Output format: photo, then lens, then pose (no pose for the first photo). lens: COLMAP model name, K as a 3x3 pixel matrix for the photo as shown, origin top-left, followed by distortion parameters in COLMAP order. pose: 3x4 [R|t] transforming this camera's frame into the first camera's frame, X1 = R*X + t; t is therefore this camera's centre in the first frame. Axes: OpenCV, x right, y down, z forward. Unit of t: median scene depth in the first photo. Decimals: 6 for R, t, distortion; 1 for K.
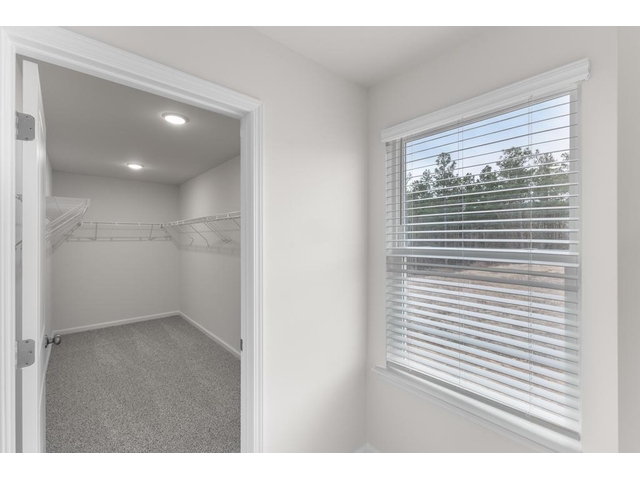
lens RADIAL K [[279.1, 0, 318.4], [0, 279.1, 240.6], [0, 0, 1]] dist [-0.000391, -0.001147]
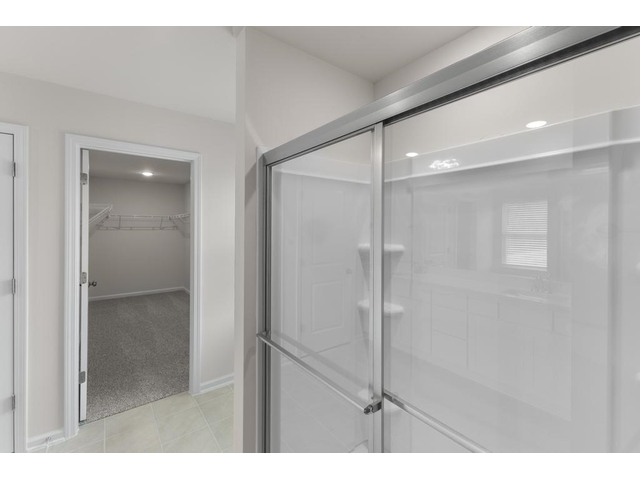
lens RADIAL K [[285.3, 0, 319.0], [0, 285.3, 230.1], [0, 0, 1]] dist [0.000505, -0.000099]
pose [[0.997268, 0.004147, -0.073757, 0.254529], [-0.004338, 0.999988, -0.002432, 0.002151], [0.073746, 0.002745, 0.997273, -0.289933]]
